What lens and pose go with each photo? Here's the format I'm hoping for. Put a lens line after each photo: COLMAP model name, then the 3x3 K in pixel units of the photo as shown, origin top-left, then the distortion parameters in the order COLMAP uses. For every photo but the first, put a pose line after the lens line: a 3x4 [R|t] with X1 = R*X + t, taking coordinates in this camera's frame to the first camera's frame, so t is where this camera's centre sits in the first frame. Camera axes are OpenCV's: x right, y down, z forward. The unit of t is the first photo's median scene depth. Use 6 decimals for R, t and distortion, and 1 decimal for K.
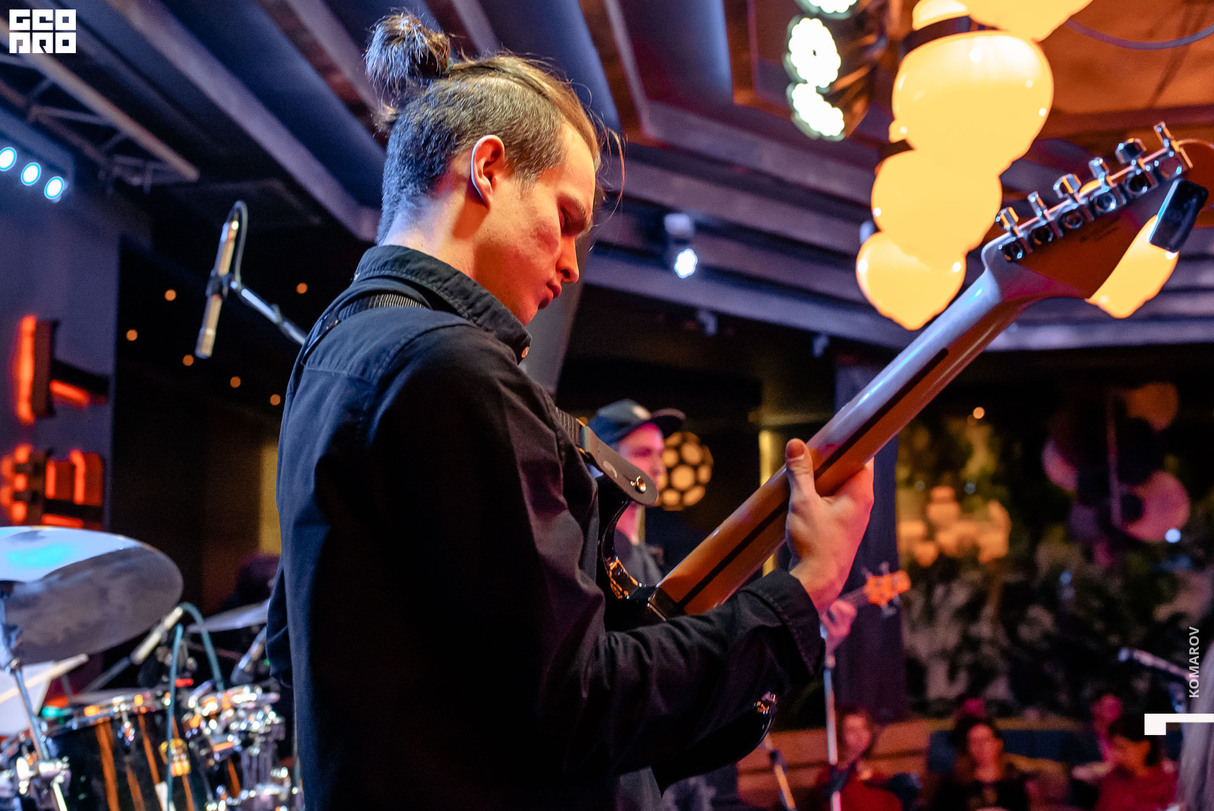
lens RADIAL K [[1428.8, 0, 574.1], [0, 1428.8, 405.4], [0, 0, 1]] dist [-0.041481, 0.018219]
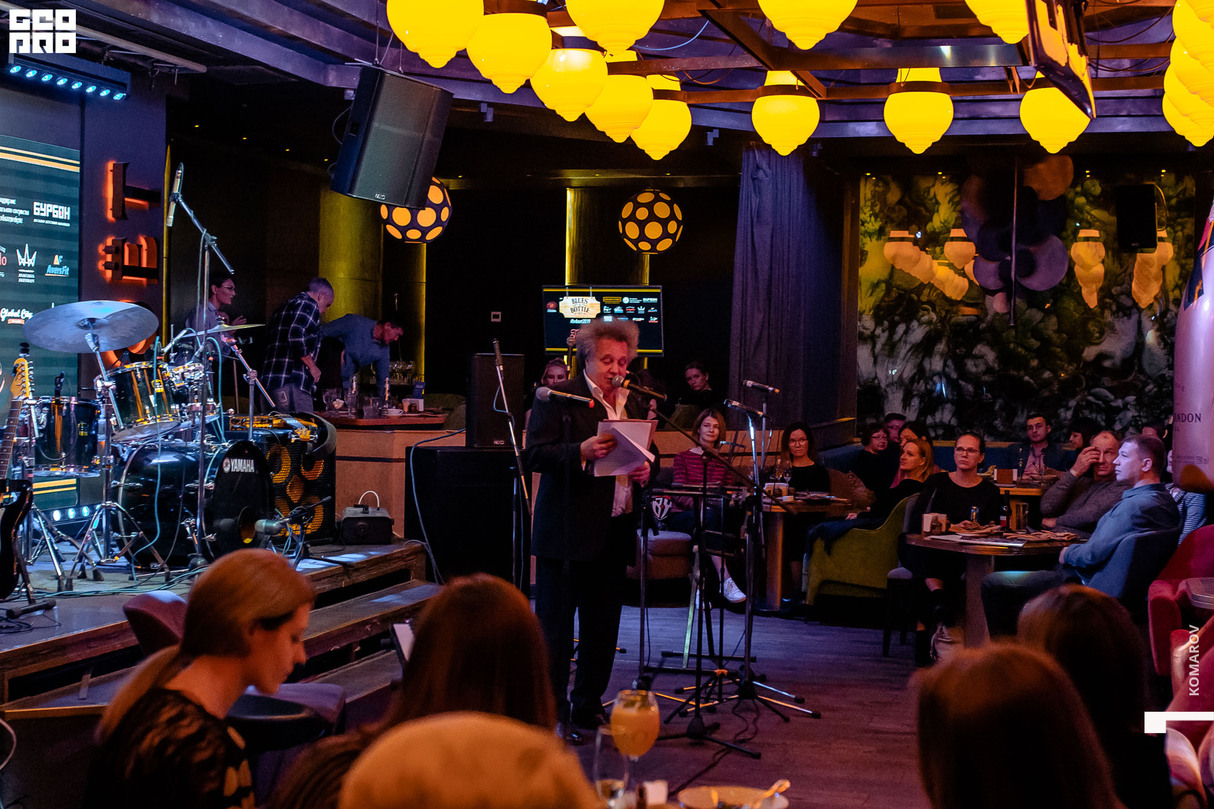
lens RADIAL K [[1802.0, 0, 607.0], [0, 1802.0, 404.5], [0, 0, 1]] dist [-0.039834, 0.027716]
pose [[0.991897, 0.027759, -0.123975, 0.232235], [-0.005222, 0.983920, 0.178533, -0.076780], [0.126938, -0.176439, 0.976092, -0.520709]]
